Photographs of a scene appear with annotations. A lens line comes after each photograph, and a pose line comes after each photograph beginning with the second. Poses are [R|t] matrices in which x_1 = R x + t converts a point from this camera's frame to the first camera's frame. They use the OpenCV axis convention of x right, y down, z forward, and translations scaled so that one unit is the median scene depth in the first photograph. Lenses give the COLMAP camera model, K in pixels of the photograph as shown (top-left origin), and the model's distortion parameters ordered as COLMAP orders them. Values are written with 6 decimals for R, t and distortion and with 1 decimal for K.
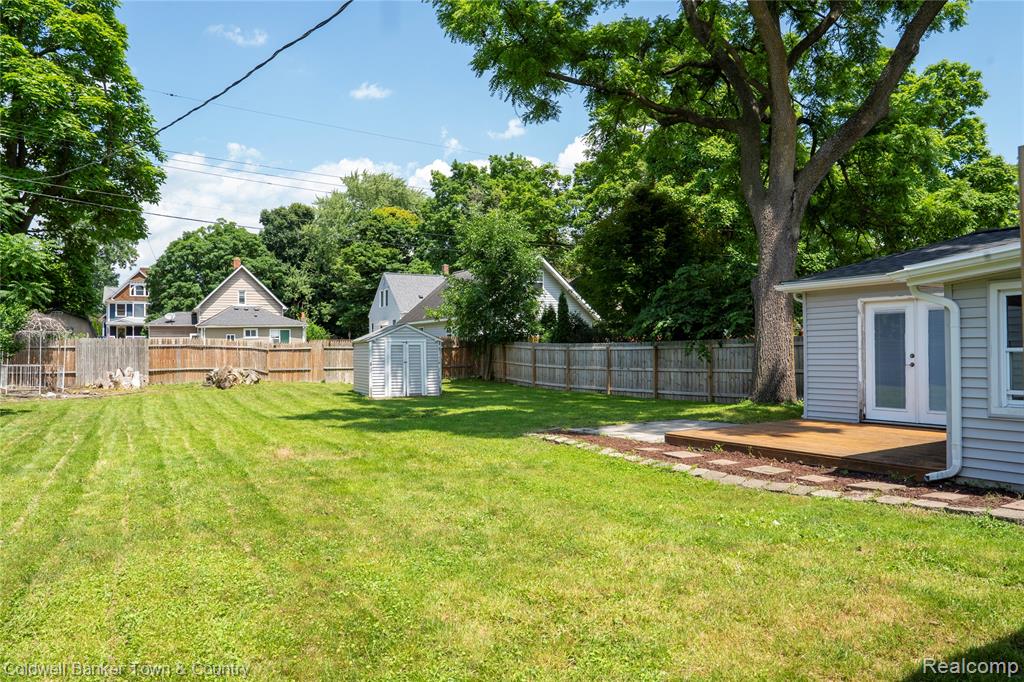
lens RADIAL K [[715.9, 0, 506.7], [0, 715.9, 345.8], [0, 0, 1]] dist [-0.116100, 0.090234]
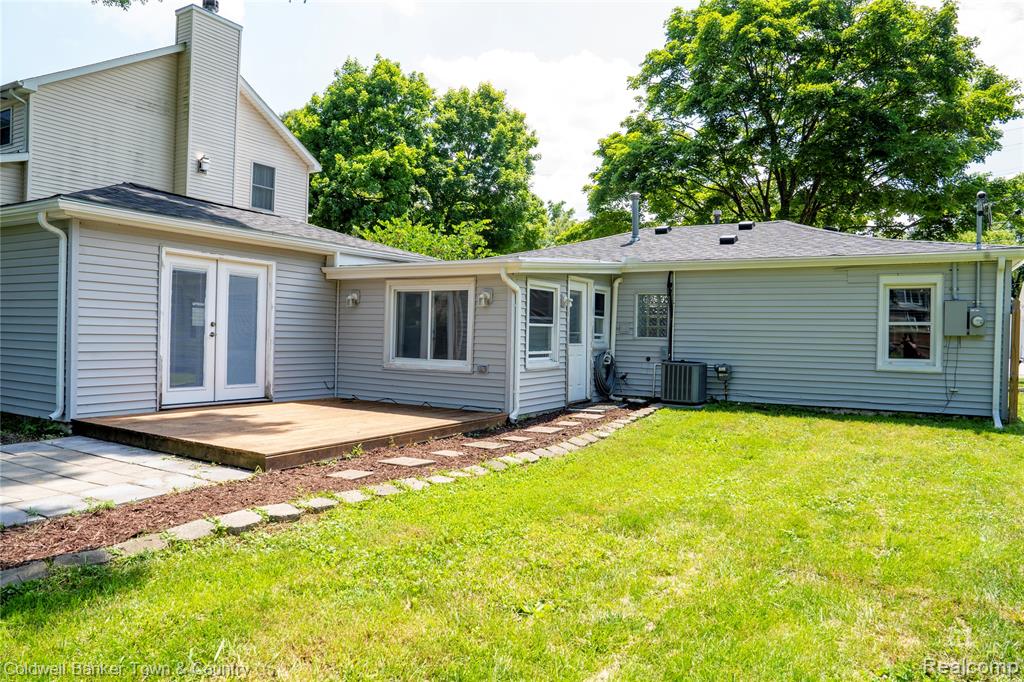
lens RADIAL K [[715.9, 0, 518.5], [0, 715.9, 343.9], [0, 0, 1]] dist [-0.116100, 0.090234]
pose [[-0.522763, -0.010231, 0.852417, -0.153538], [-0.023942, 0.999710, -0.002684, 0.013499], [-0.852142, -0.021812, -0.522856, 0.478670]]
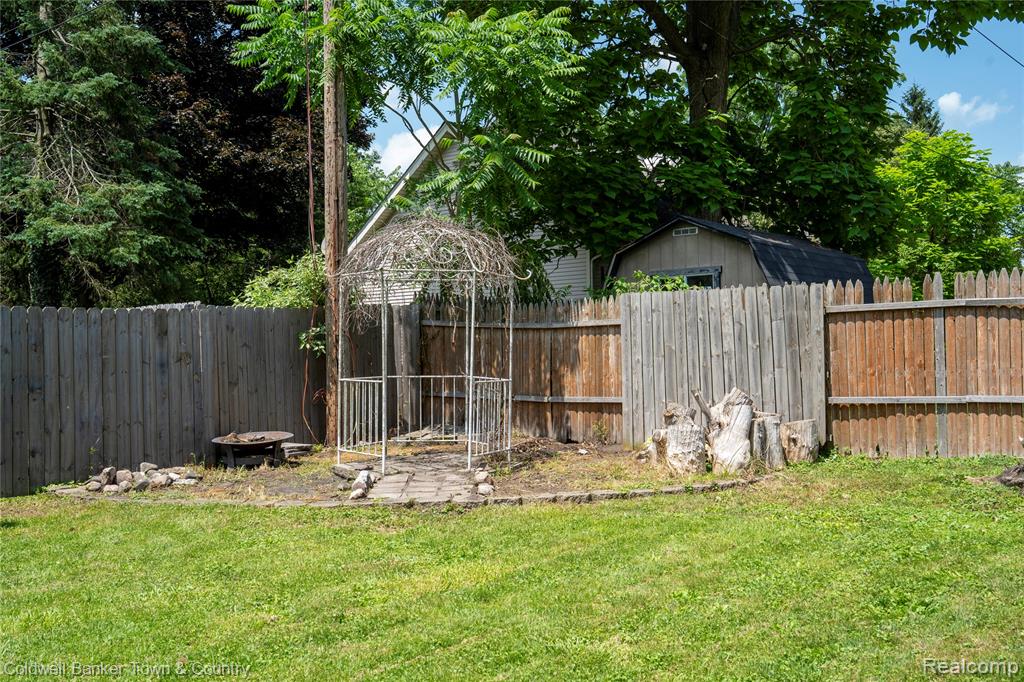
lens RADIAL K [[1041.9, 0, 510.7], [0, 1041.9, 341.0], [0, 0, 1]] dist [0.021847, 0.000000]
pose [[0.356774, -0.016534, -0.934044, -0.185452], [0.015889, 0.999806, -0.011629, 0.015078], [0.934056, -0.010692, 0.356967, 0.760033]]
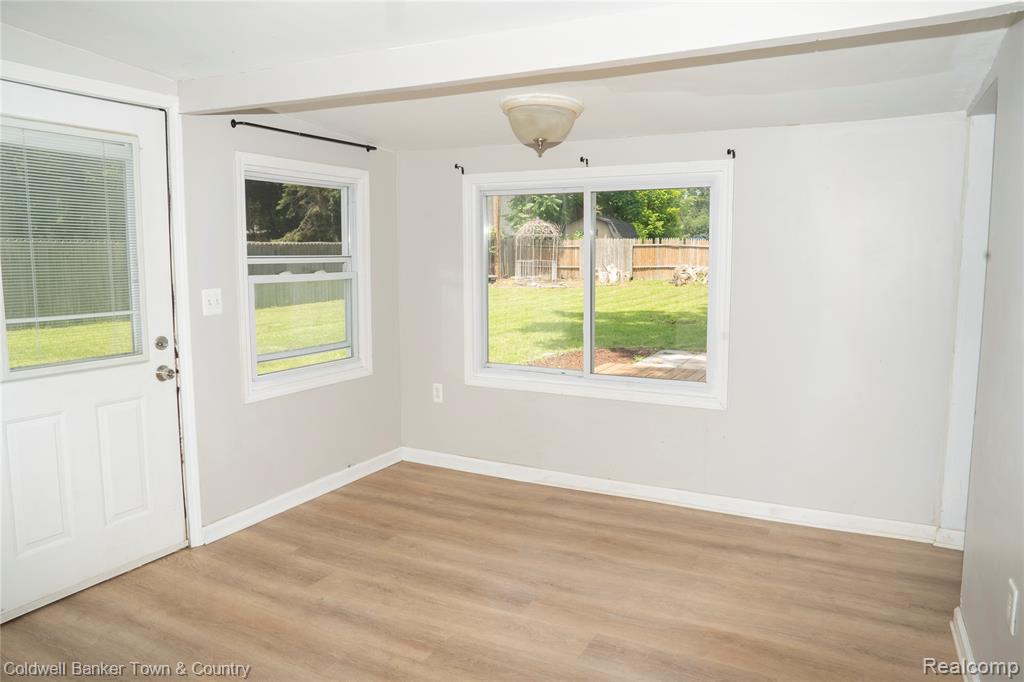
lens RADIAL K [[715.9, 0, 508.6], [0, 715.9, 341.9], [0, 0, 1]] dist [-0.116100, 0.090234]
pose [[0.546254, 0.112573, -0.830020, 0.359175], [0.006023, 0.990374, 0.138285, -0.005804], [0.837598, -0.080538, 0.540318, 0.200426]]
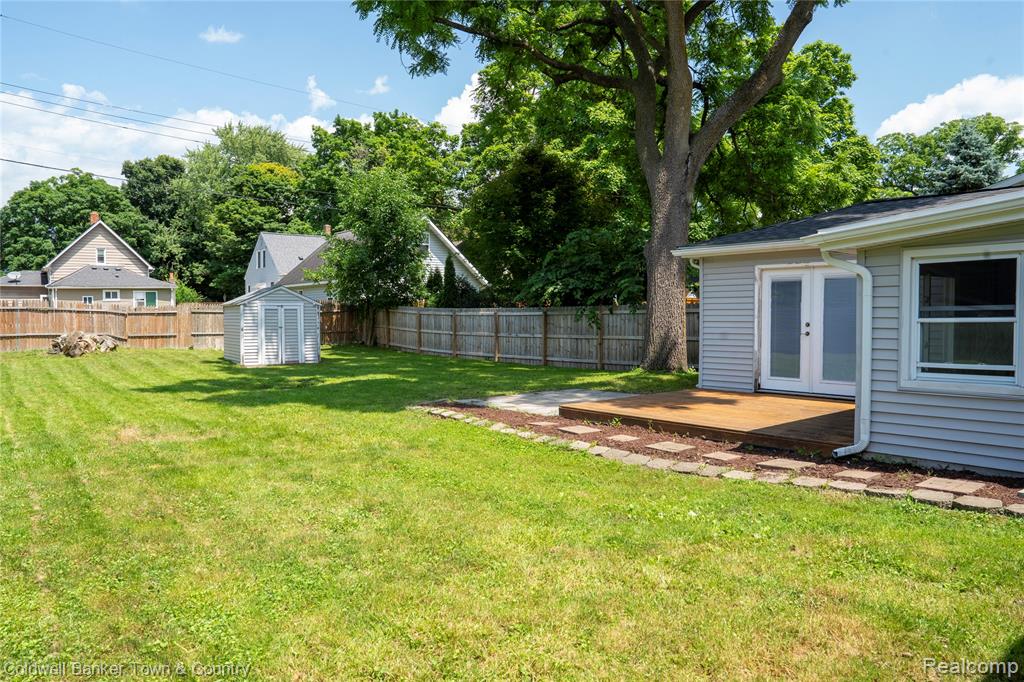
lens RADIAL K [[715.9, 0, 514.4], [0, 715.9, 344.1], [0, 0, 1]] dist [-0.116100, 0.090234]
pose [[0.985566, 0.000011, 0.169292, 0.002236], [-0.007979, 0.998892, 0.046387, -0.000470], [-0.169104, -0.047068, 0.984474, 0.037195]]
